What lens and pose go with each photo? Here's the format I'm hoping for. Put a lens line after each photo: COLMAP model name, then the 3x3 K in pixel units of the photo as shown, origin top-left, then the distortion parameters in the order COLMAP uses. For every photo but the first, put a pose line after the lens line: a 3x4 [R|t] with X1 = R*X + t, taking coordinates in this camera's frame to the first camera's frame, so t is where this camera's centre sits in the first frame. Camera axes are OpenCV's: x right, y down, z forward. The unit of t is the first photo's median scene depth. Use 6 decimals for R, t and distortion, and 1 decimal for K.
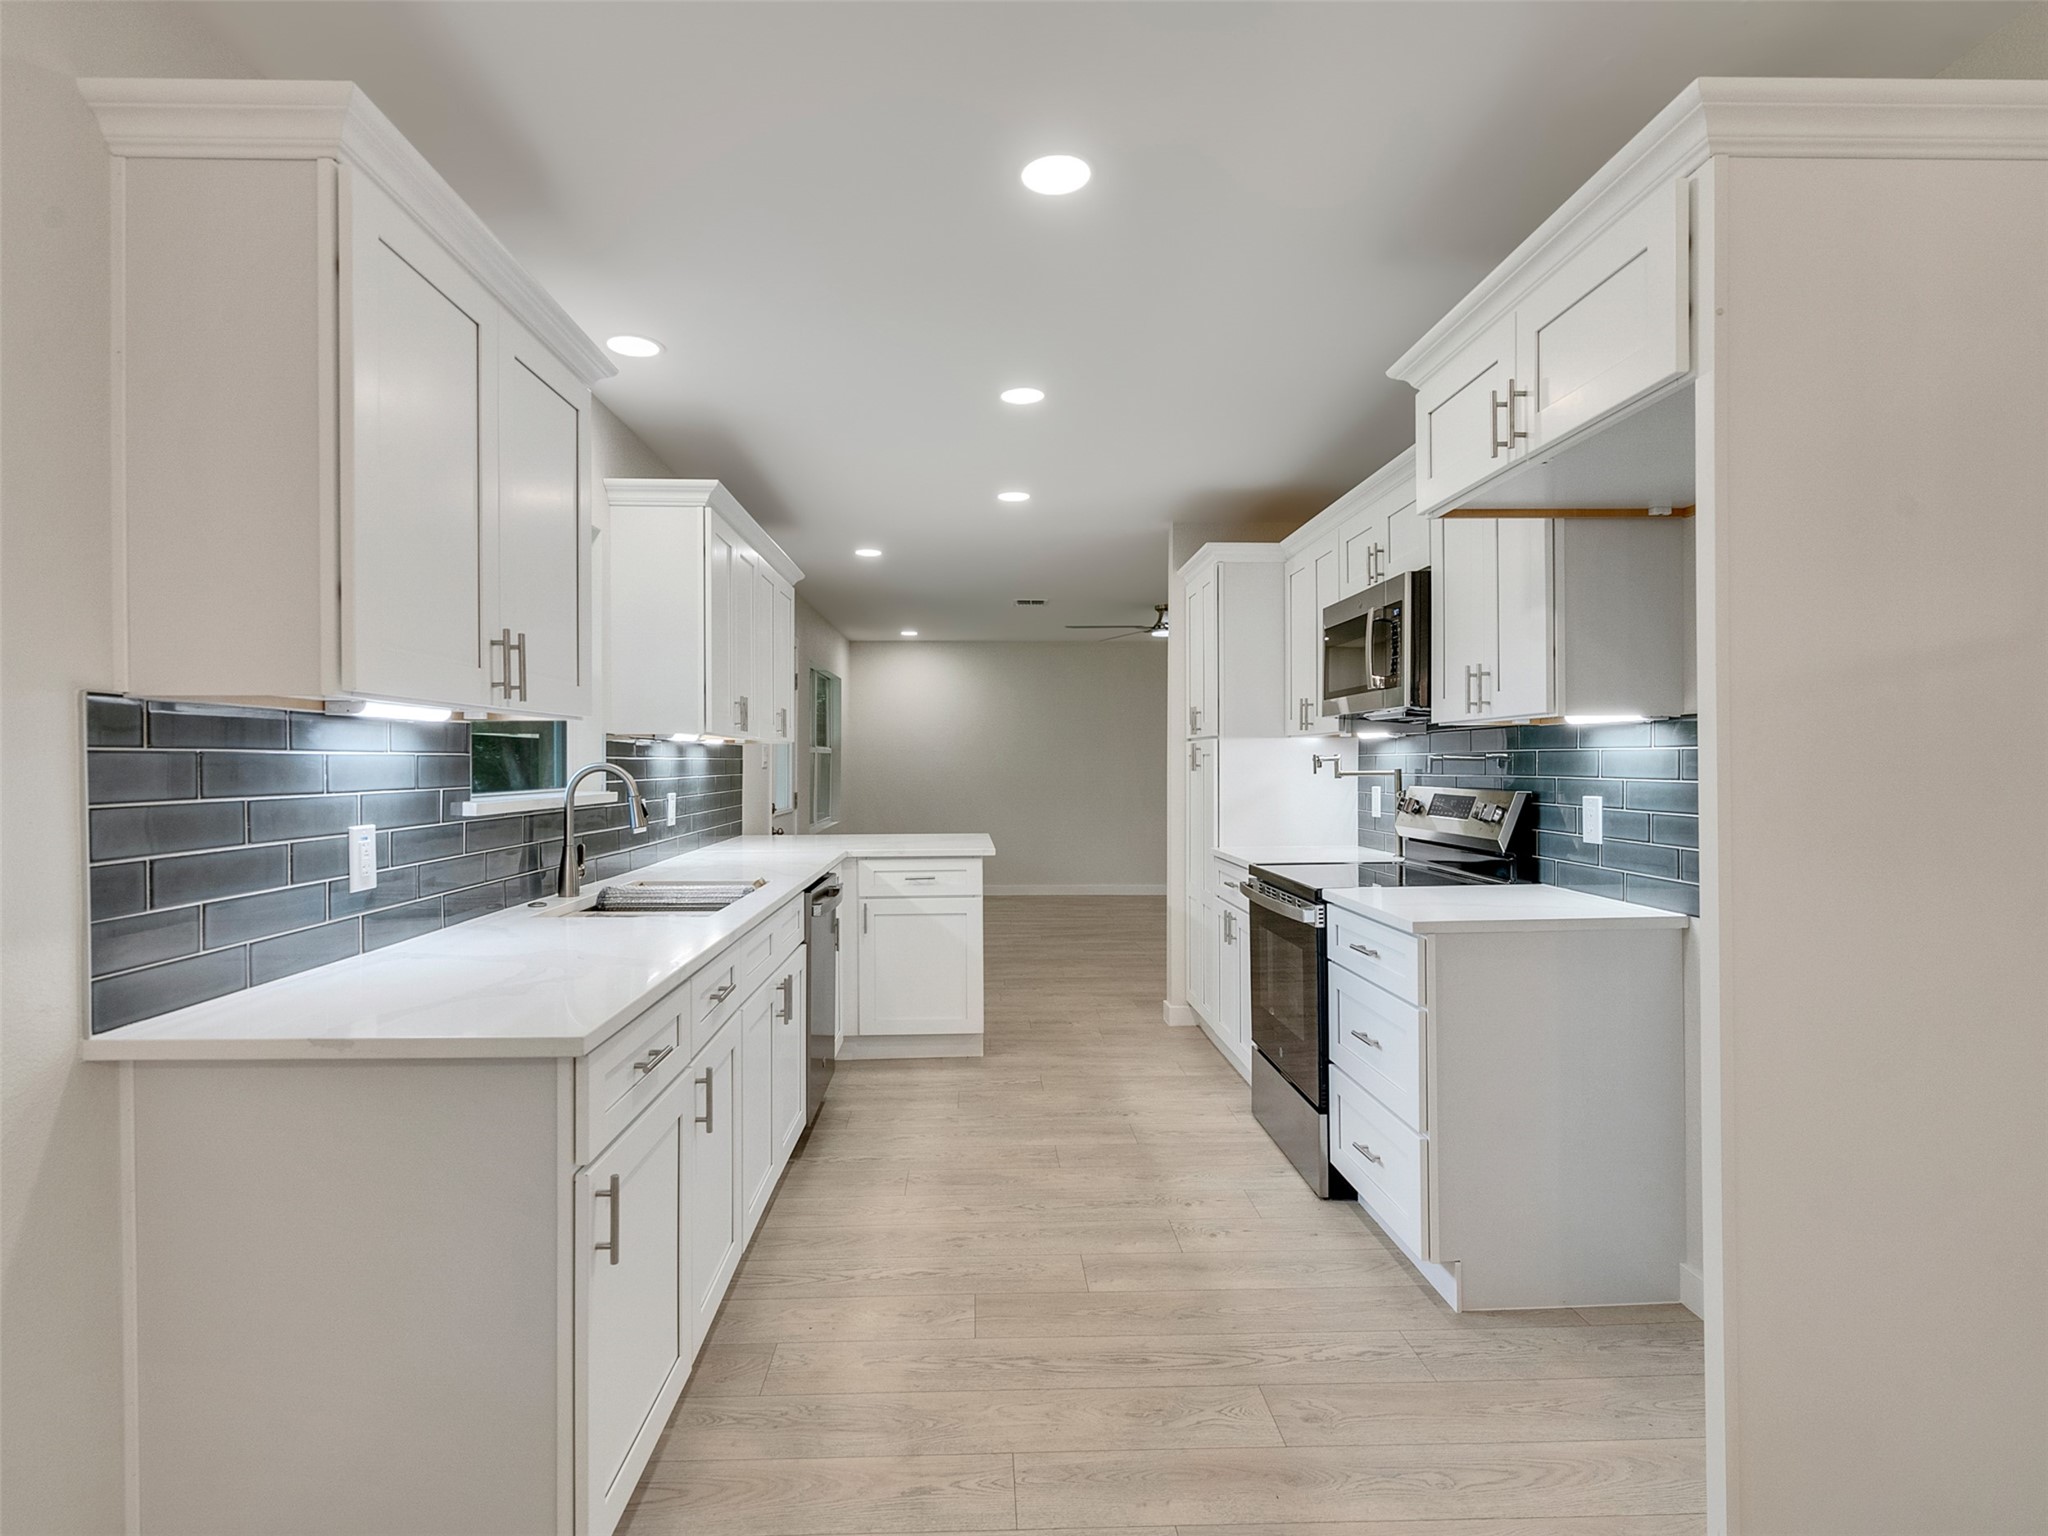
lens RADIAL K [[1047.0, 0, 1005.0], [0, 1047.0, 762.6], [0, 0, 1]] dist [-0.009944, 0.008503]
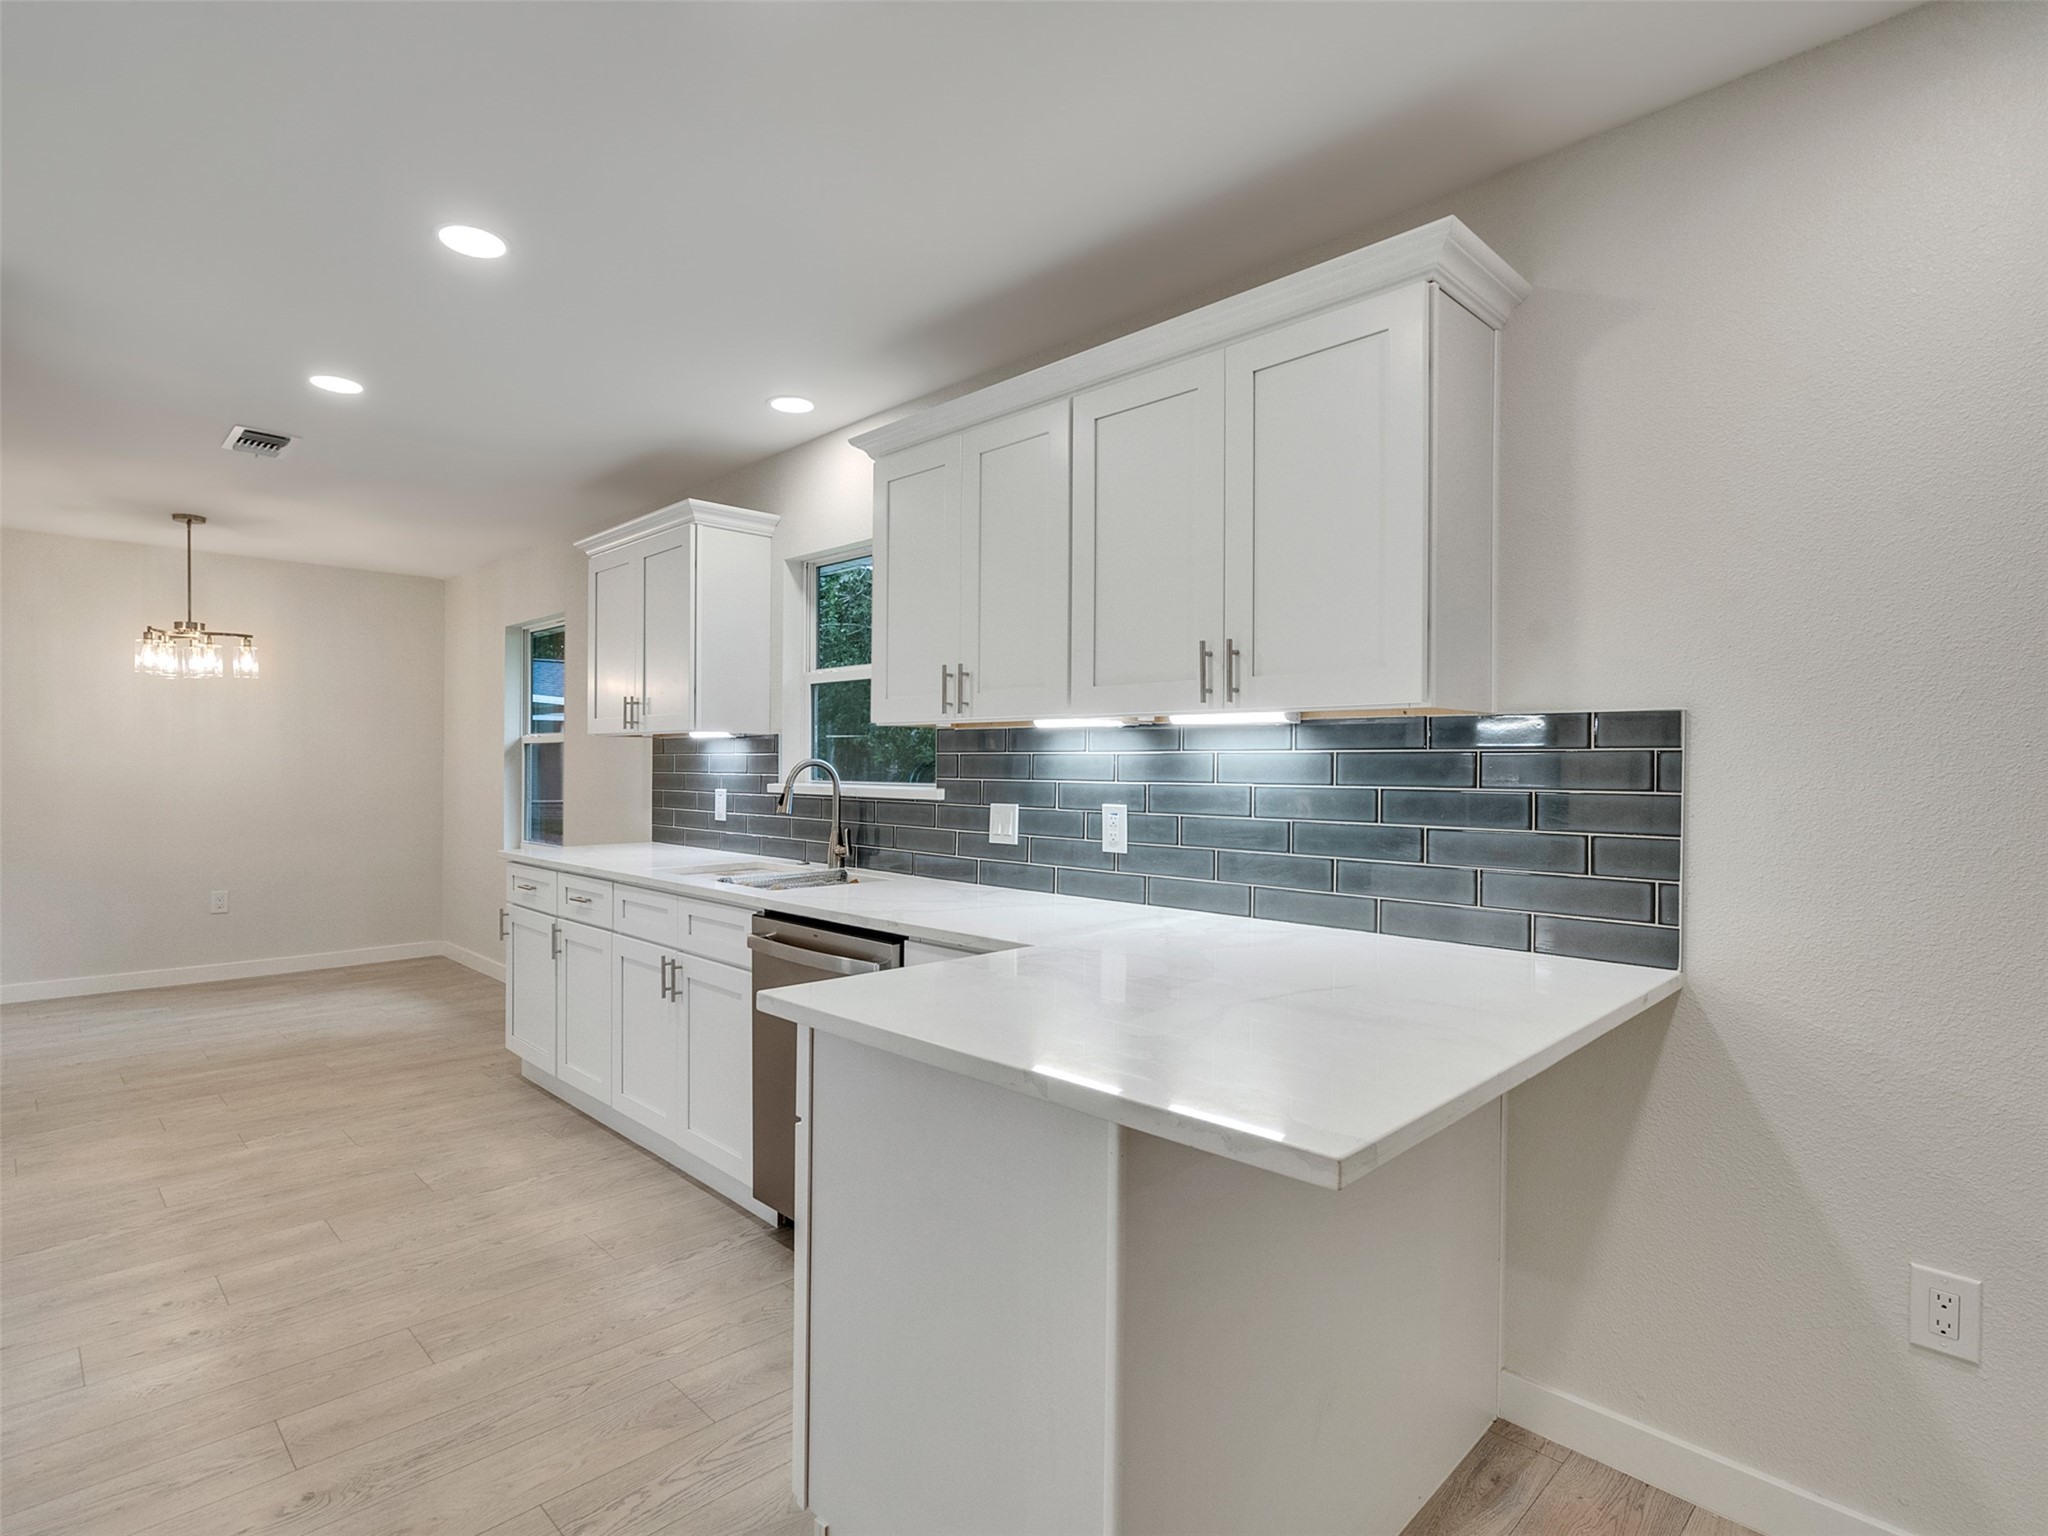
lens RADIAL K [[1047.0, 0, 1005.0], [0, 1047.0, 762.6], [0, 0, 1]] dist [-0.009944, 0.008503]
pose [[-0.737103, -0.000585, -0.675780, 0.269518], [-0.002055, 0.999997, 0.001377, 0.002038], [0.675777, 0.002404, -0.737102, 2.077967]]
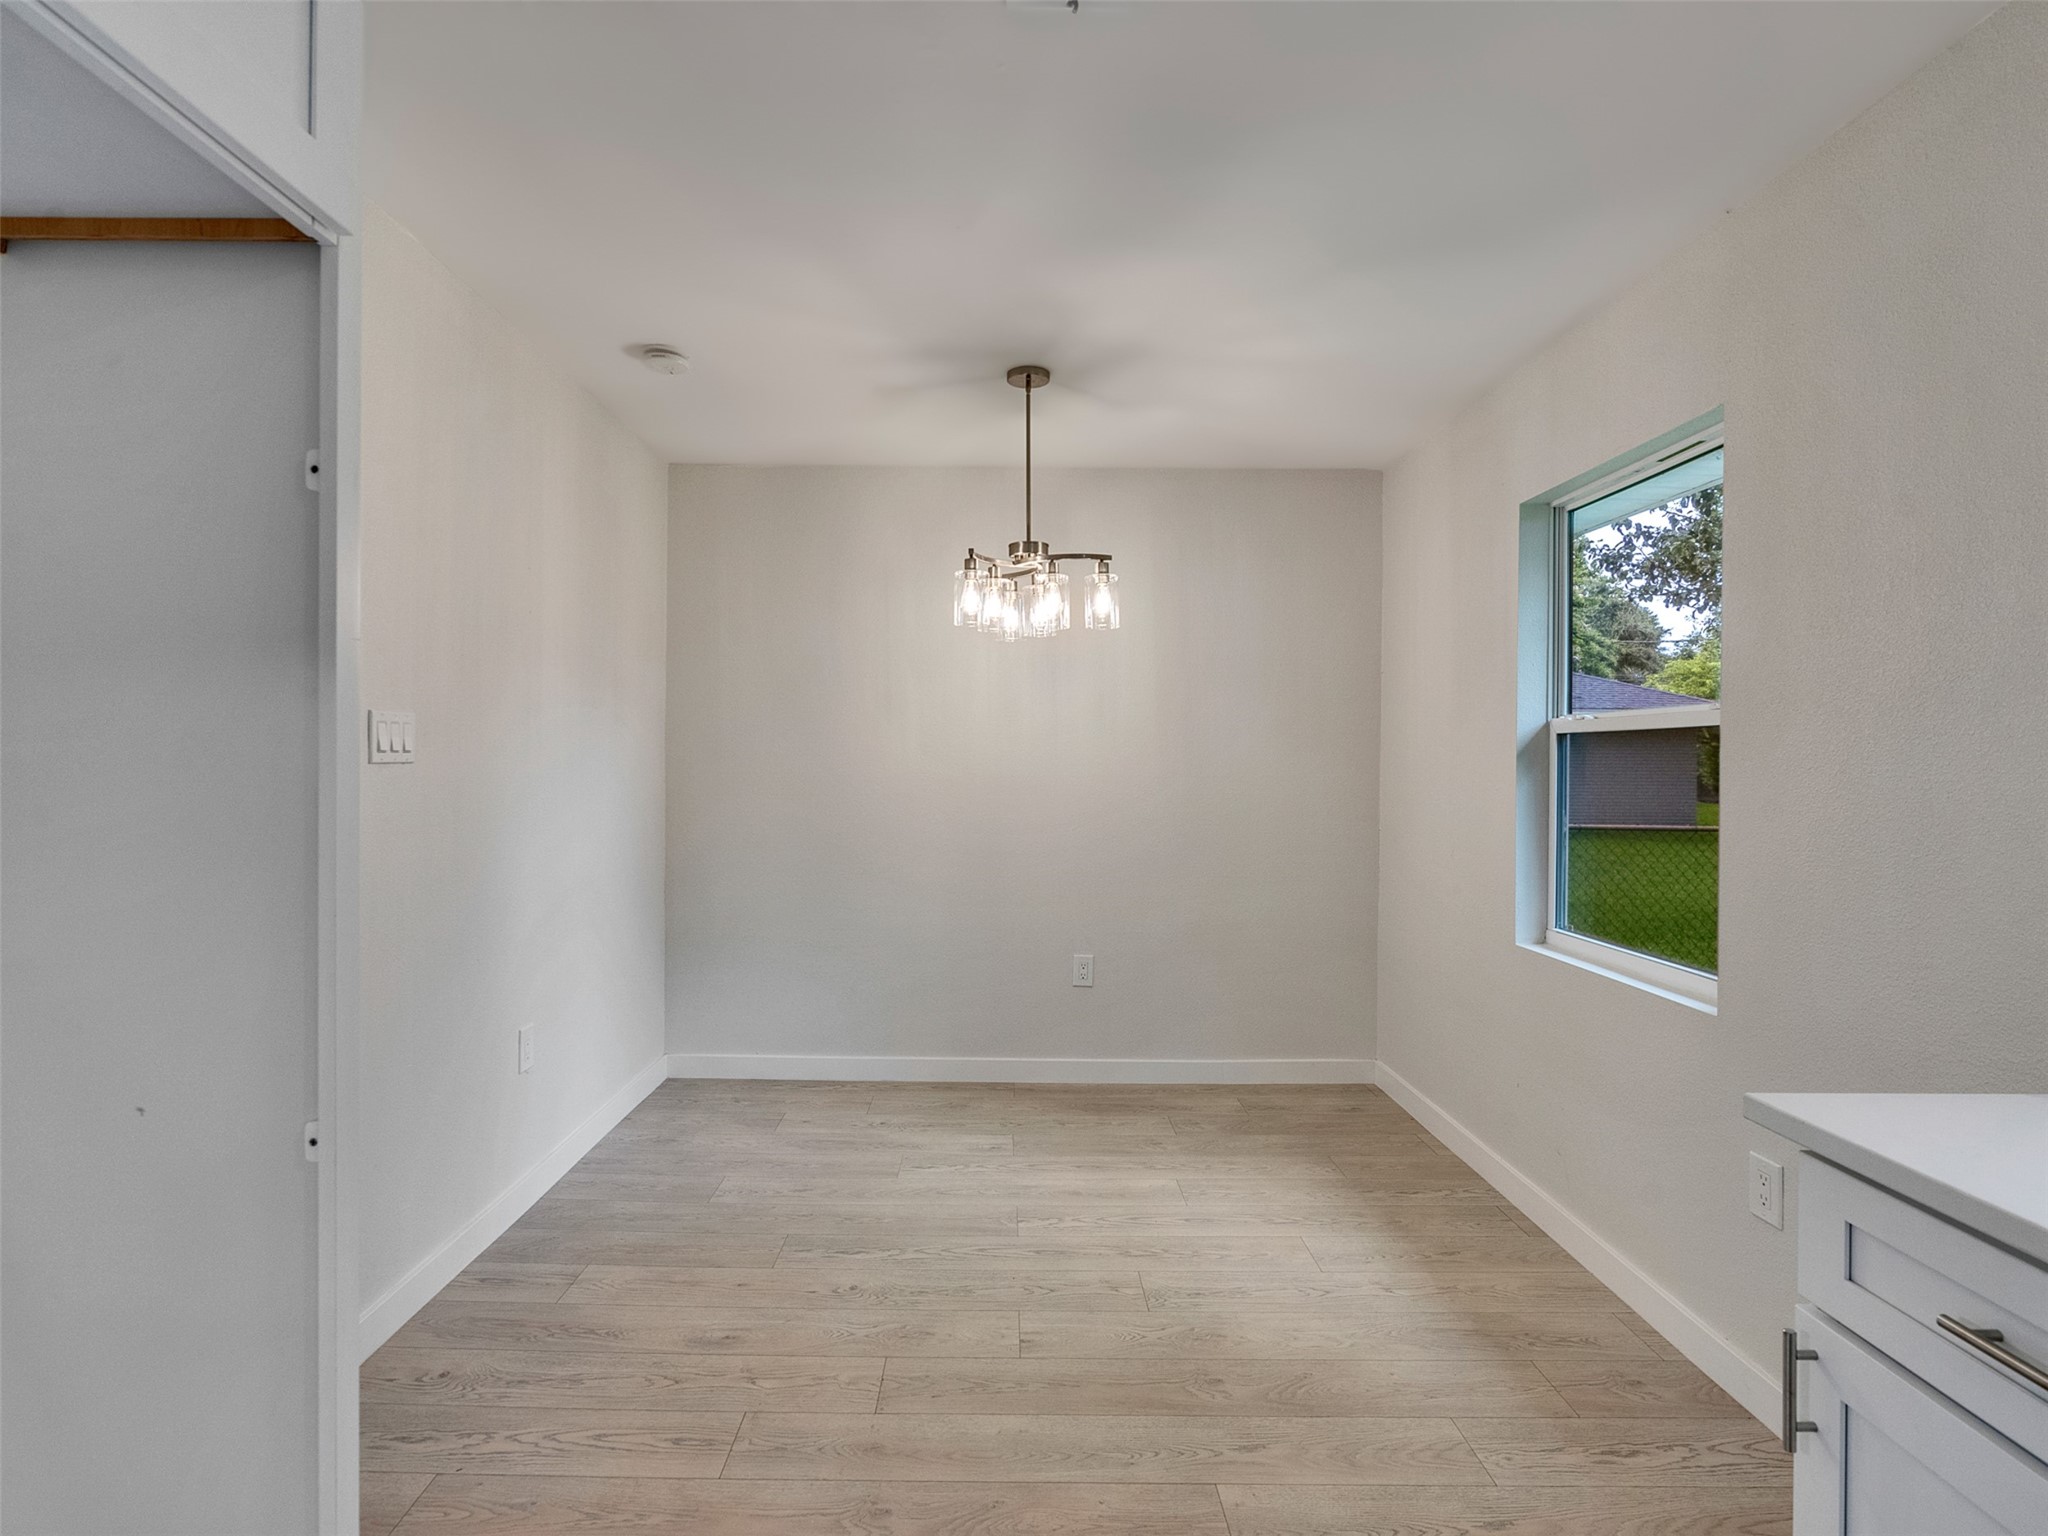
lens RADIAL K [[1047.0, 0, 1005.0], [0, 1047.0, 762.6], [0, 0, 1]] dist [-0.009944, 0.008503]
pose [[-0.999589, -0.004436, 0.028311, 0.042701], [-0.004444, 0.999990, -0.000232, -0.000681], [-0.028310, -0.000357, -0.999599, 0.673518]]
